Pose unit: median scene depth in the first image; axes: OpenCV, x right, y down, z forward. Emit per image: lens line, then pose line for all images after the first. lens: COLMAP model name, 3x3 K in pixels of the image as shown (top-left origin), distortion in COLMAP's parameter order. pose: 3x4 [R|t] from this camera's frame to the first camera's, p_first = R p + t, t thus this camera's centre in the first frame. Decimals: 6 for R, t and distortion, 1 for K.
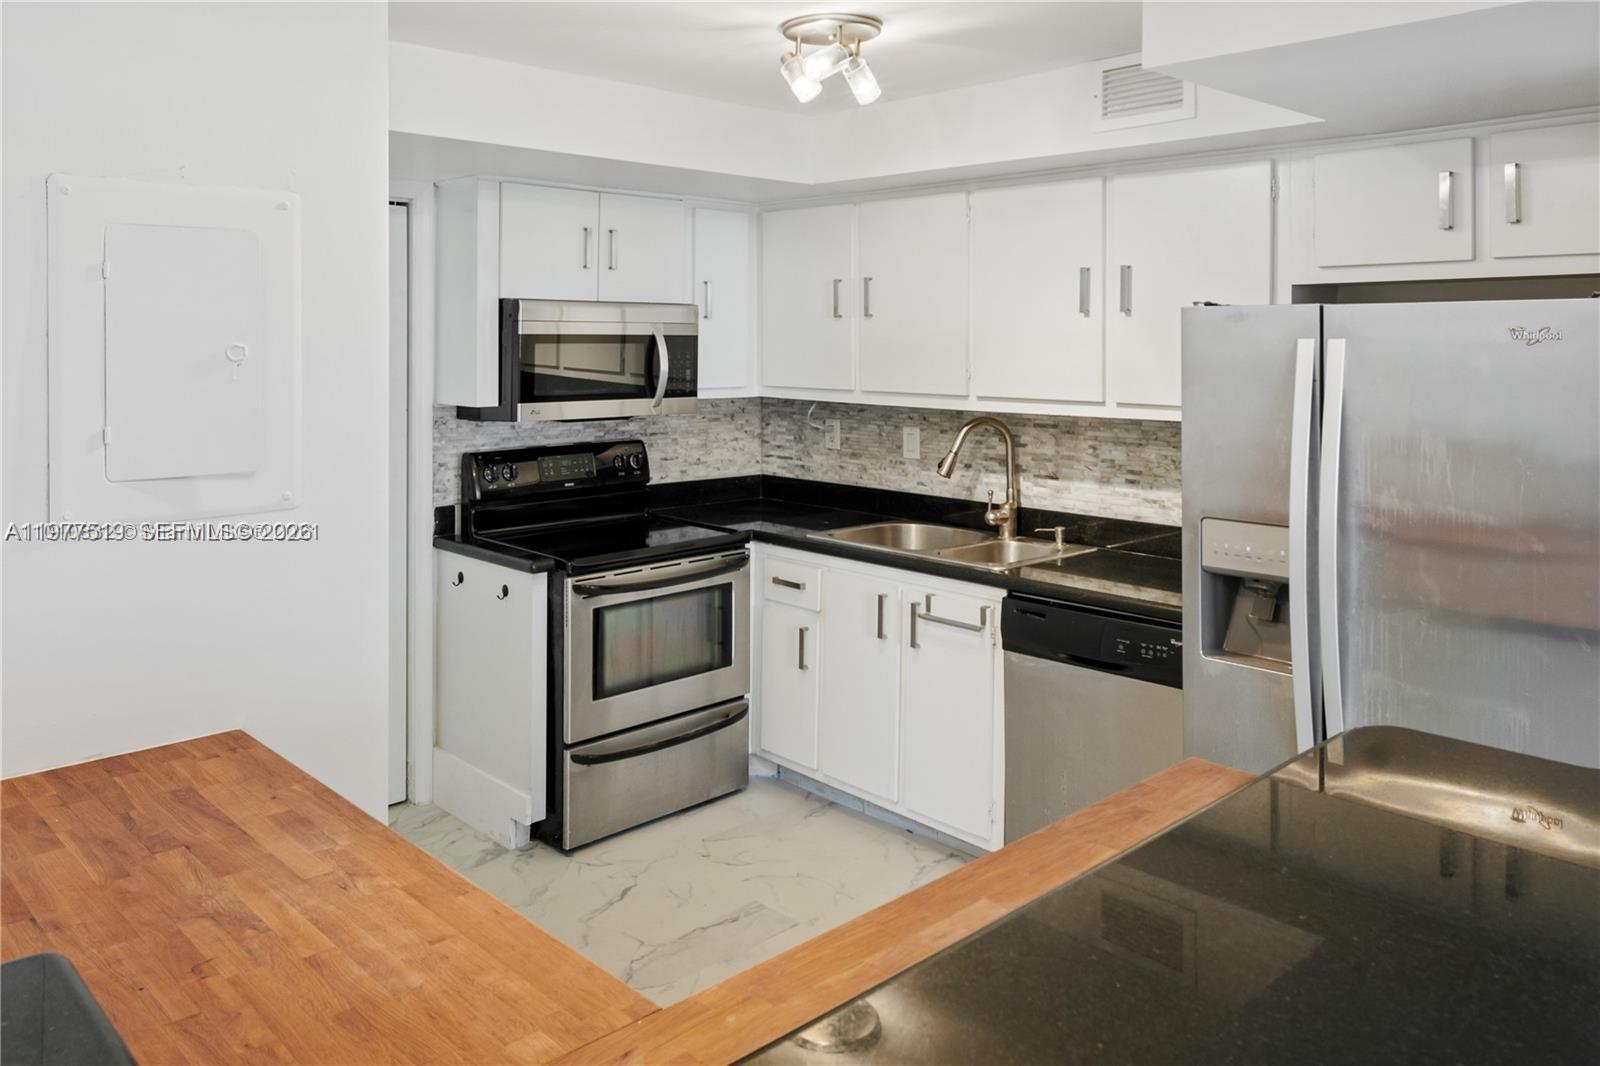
lens RADIAL K [[1203.2, 0, 766.4], [0, 1203.2, 343.9], [0, 0, 1]] dist [0.009592, -0.010452]
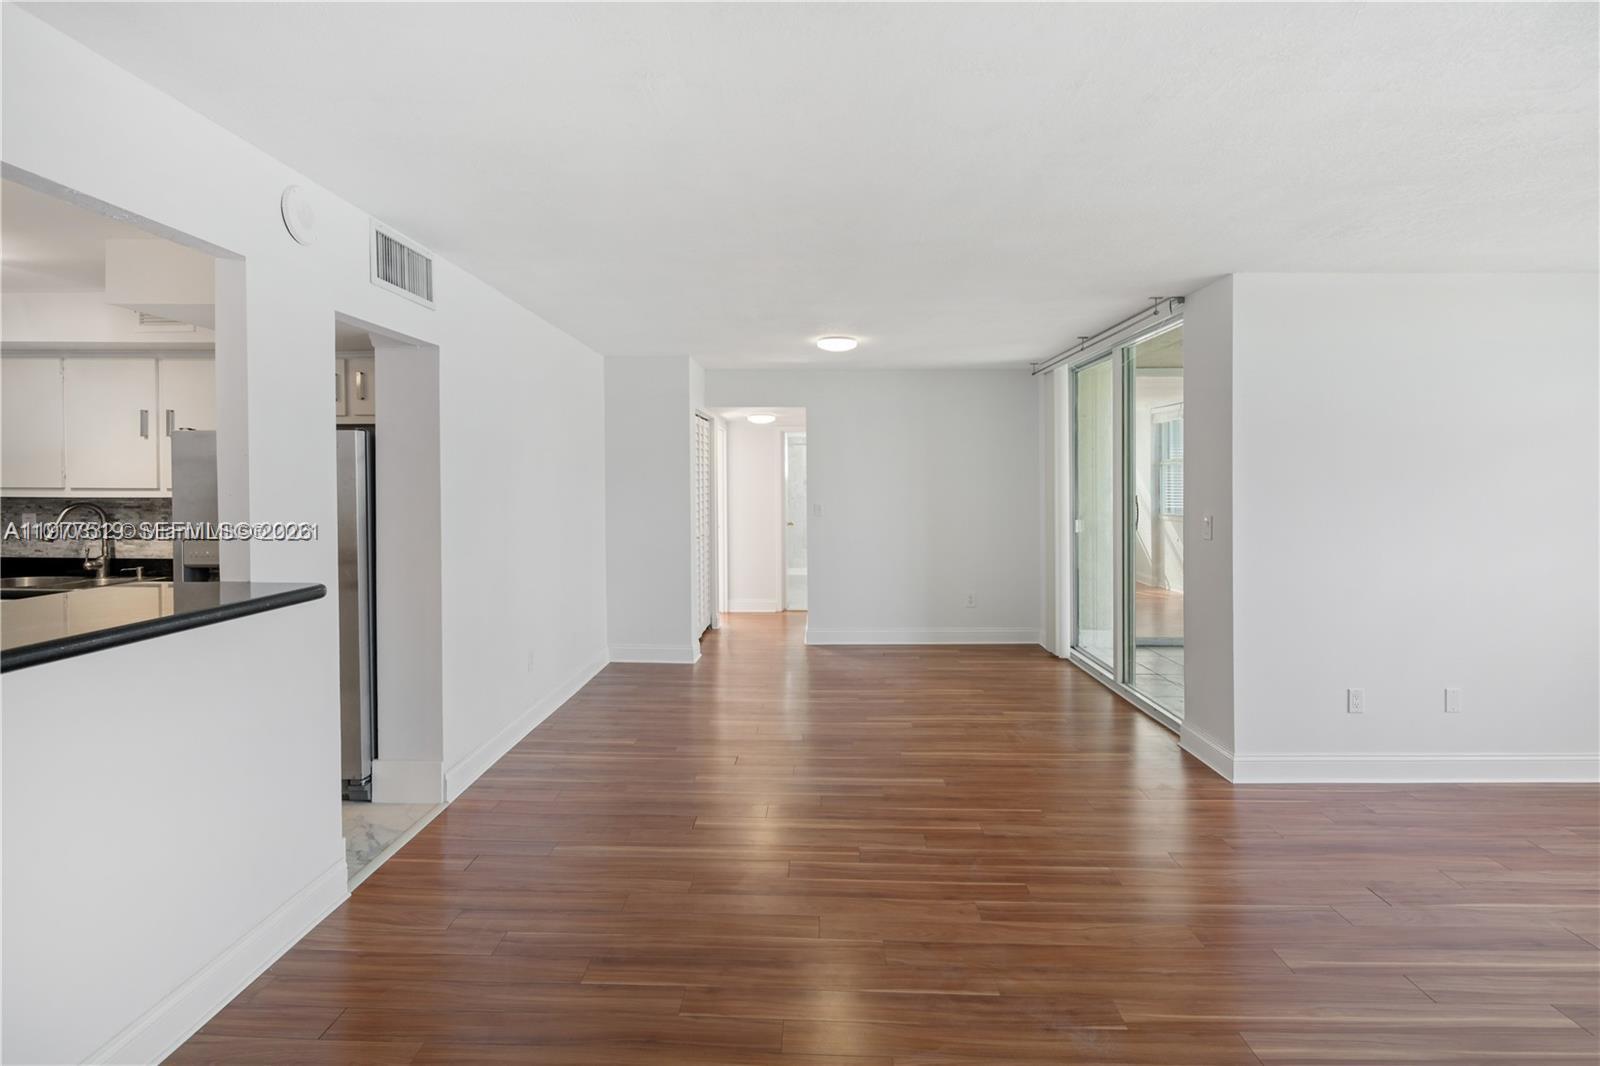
lens RADIAL K [[777.5, 0, 786.0], [0, 777.5, 491.7], [0, 0, 1]] dist [0.003465, -0.002326]
pose [[0.703250, -0.006252, 0.710915, 0.104672], [0.000436, 0.999965, 0.008363, 0.038710], [-0.710942, -0.005571, 0.703228, -0.379630]]
